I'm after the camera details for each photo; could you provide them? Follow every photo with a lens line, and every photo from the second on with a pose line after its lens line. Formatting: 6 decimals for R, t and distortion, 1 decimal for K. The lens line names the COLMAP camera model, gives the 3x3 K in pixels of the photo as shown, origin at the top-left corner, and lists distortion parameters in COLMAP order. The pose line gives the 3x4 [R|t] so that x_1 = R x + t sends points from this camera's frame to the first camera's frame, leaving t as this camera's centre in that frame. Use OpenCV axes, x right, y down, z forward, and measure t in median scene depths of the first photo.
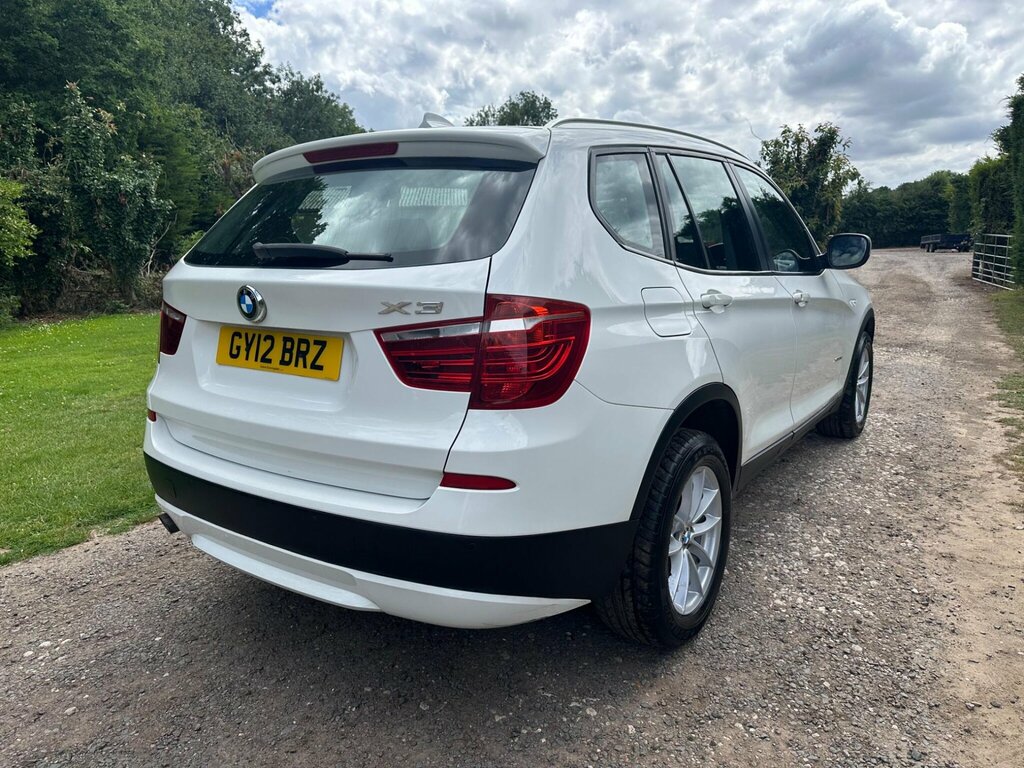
lens RADIAL K [[728.0, 0, 523.4], [0, 728.0, 388.4], [0, 0, 1]] dist [0.017975, -0.032943]
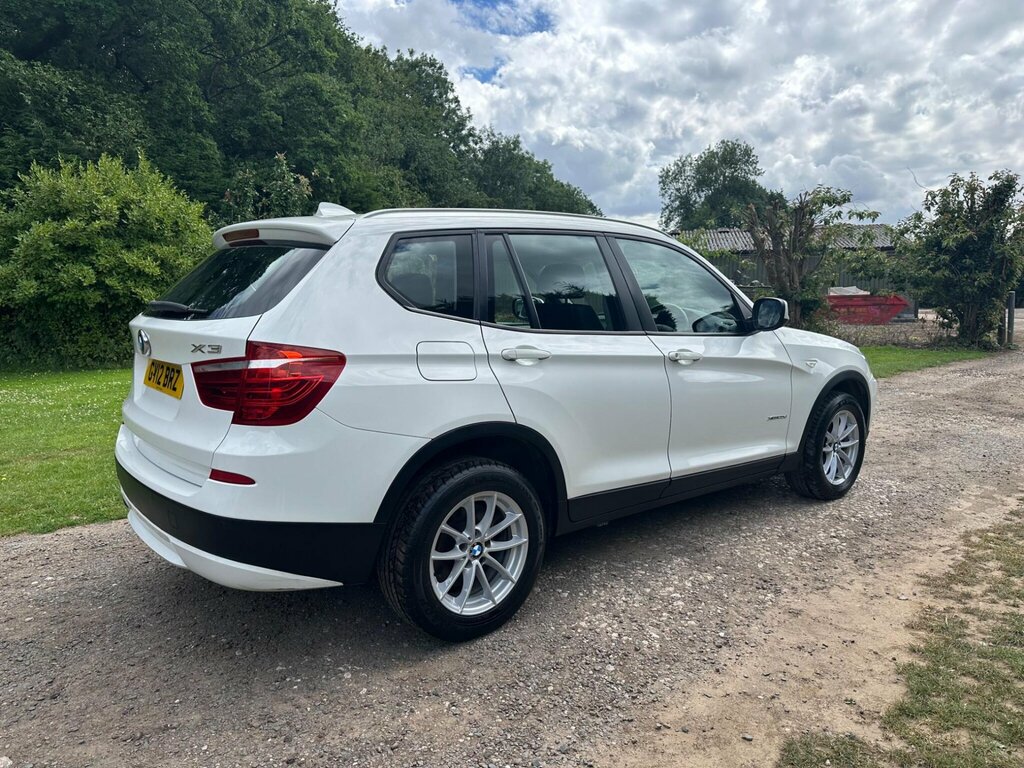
lens RADIAL K [[728.0, 0, 519.2], [0, 728.0, 382.6], [0, 0, 1]] dist [0.017975, -0.032943]
pose [[0.962422, 0.051419, -0.266646, 0.077026], [-0.069875, 0.995738, -0.060189, -0.000288], [0.262415, 0.076559, 0.961913, -0.018669]]
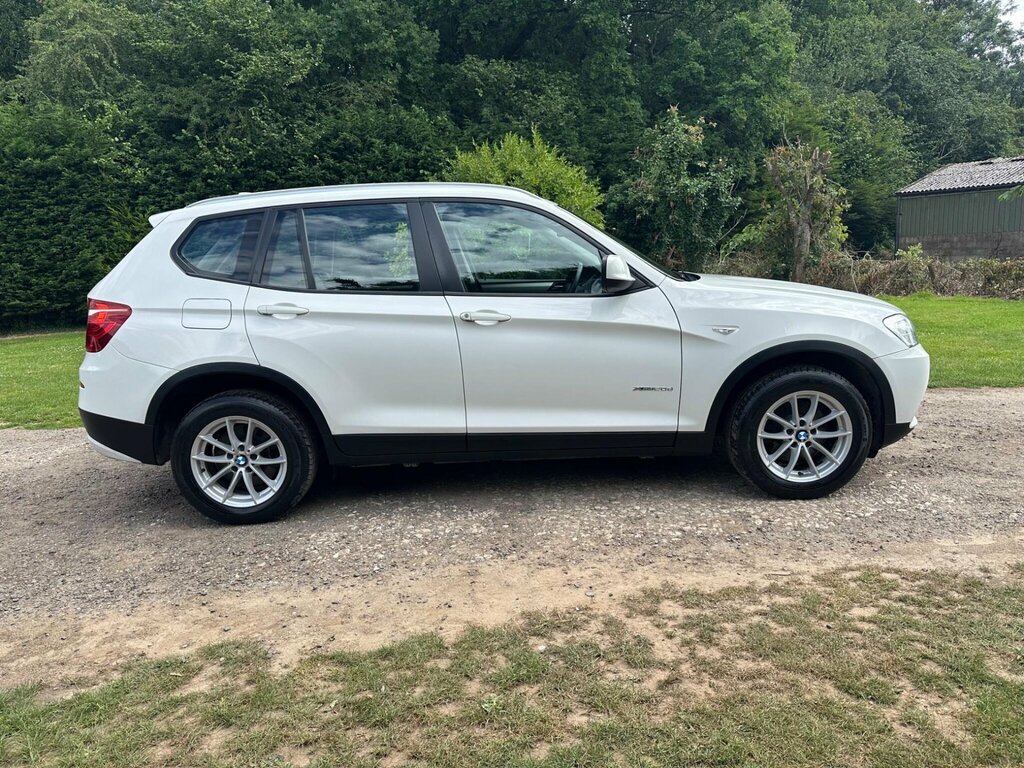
lens RADIAL K [[728.0, 0, 512.7], [0, 728.0, 382.0], [0, 0, 1]] dist [0.017975, -0.032943]
pose [[0.568124, 0.145858, -0.809914, 0.232218], [-0.133790, 0.987445, 0.083981, -0.021996], [0.811995, 0.060647, 0.580506, 0.072436]]
